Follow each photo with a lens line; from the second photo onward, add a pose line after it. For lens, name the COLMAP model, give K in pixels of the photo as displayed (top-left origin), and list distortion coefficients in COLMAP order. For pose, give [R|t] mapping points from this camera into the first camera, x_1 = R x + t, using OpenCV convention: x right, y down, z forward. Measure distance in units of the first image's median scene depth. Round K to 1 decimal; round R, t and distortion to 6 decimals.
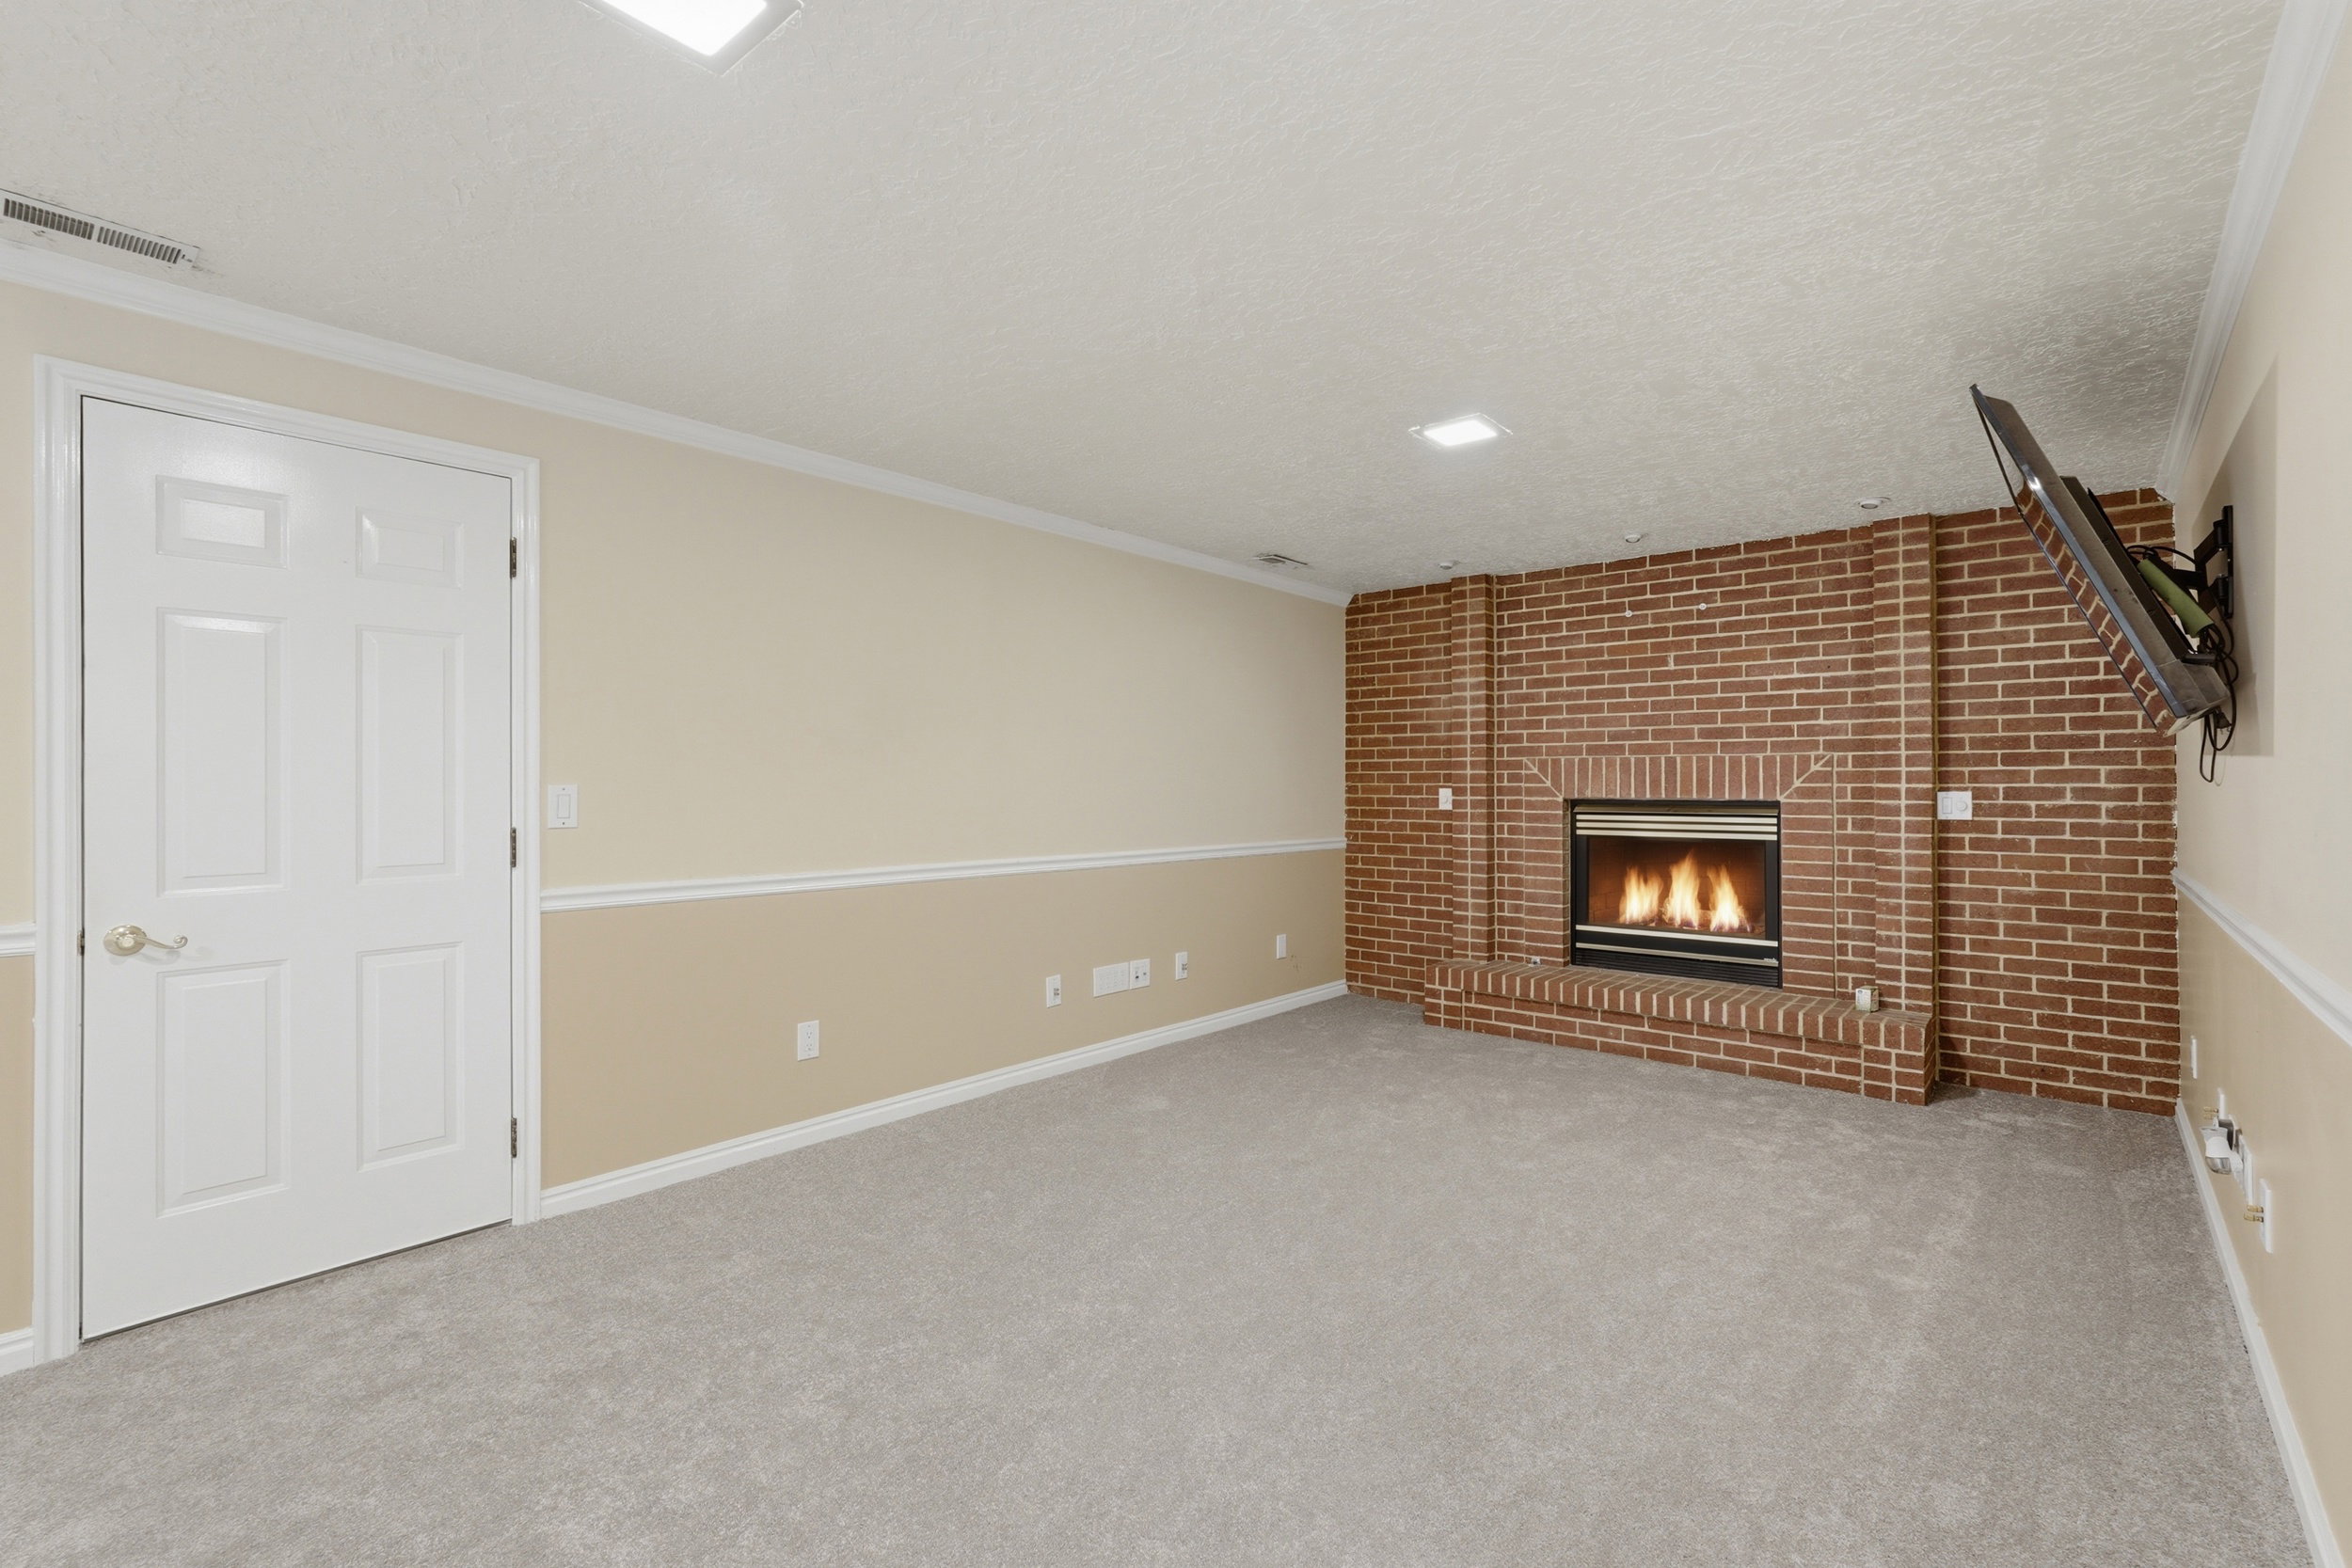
lens RADIAL K [[1067.3, 0, 1171.3], [0, 1067.3, 780.8], [0, 0, 1]] dist [0.003819, 0.000085]
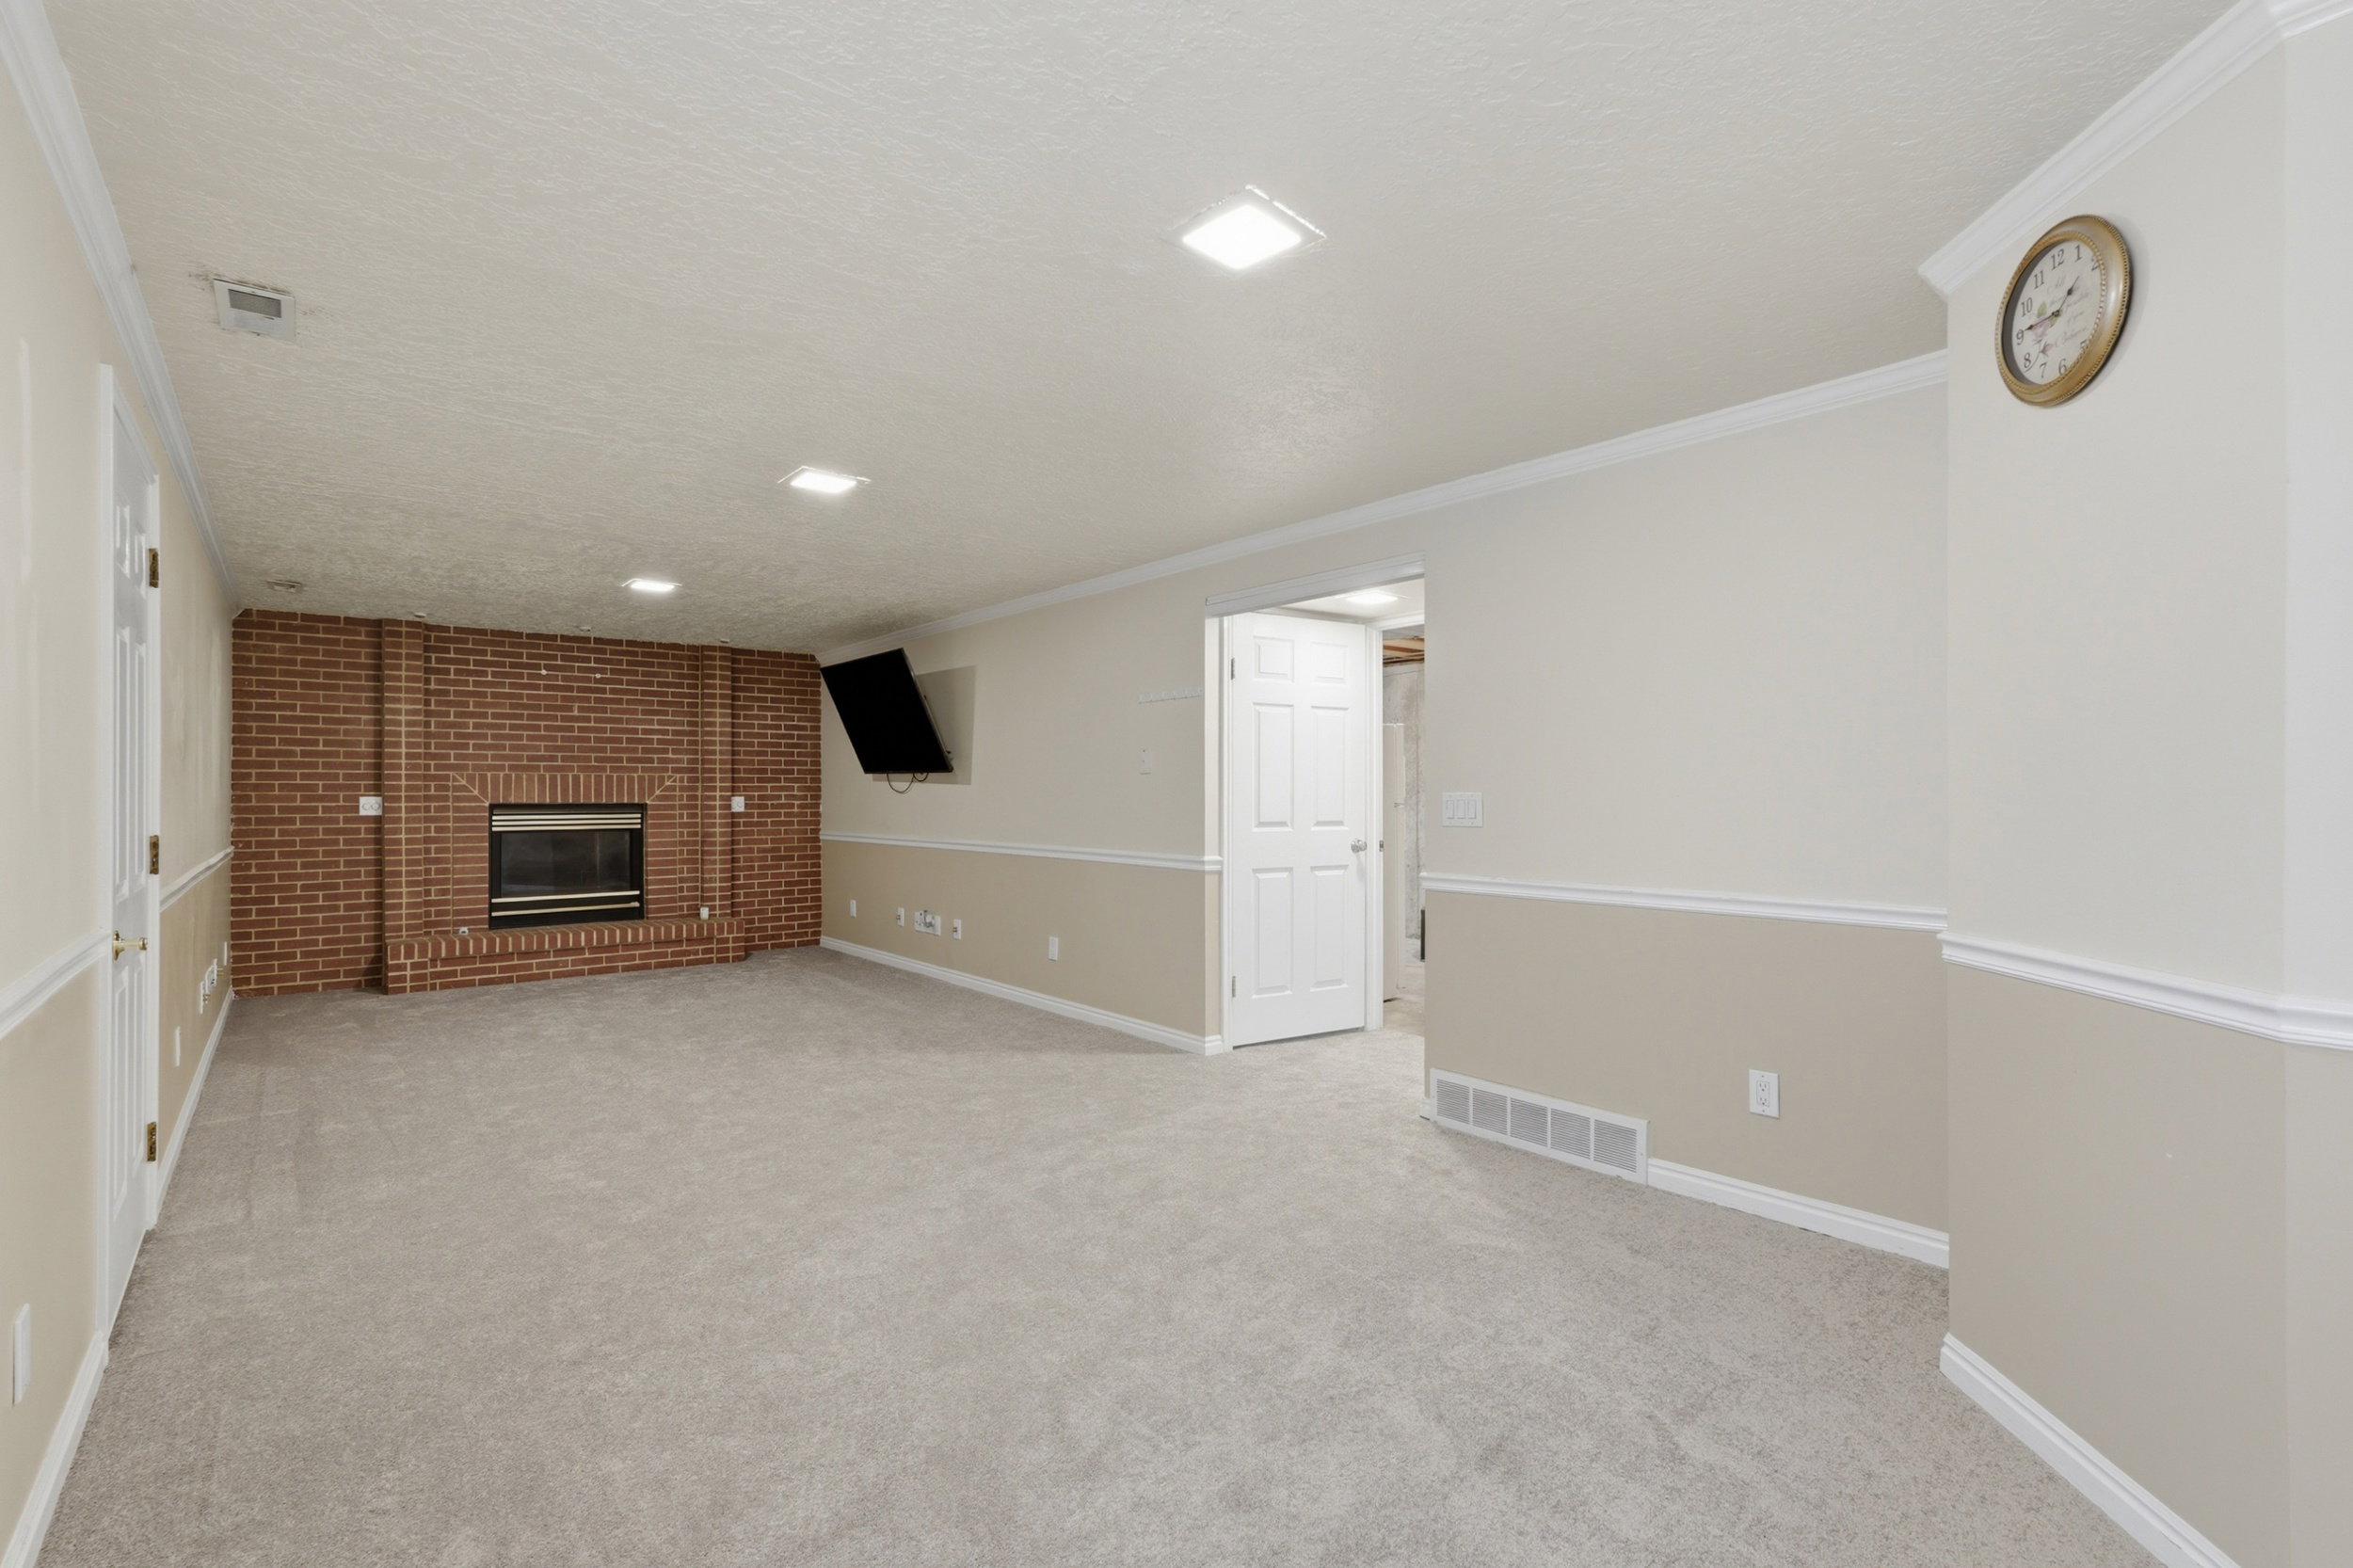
lens RADIAL K [[1067.8, 0, 1181.3], [0, 1067.8, 788.8], [0, 0, 1]] dist [0.003819, 0.000085]
pose [[0.180690, 0.002658, 0.983537, -0.869116], [-0.002724, 0.999994, -0.002202, -0.001501], [-0.983536, -0.002281, 0.180696, -0.092709]]
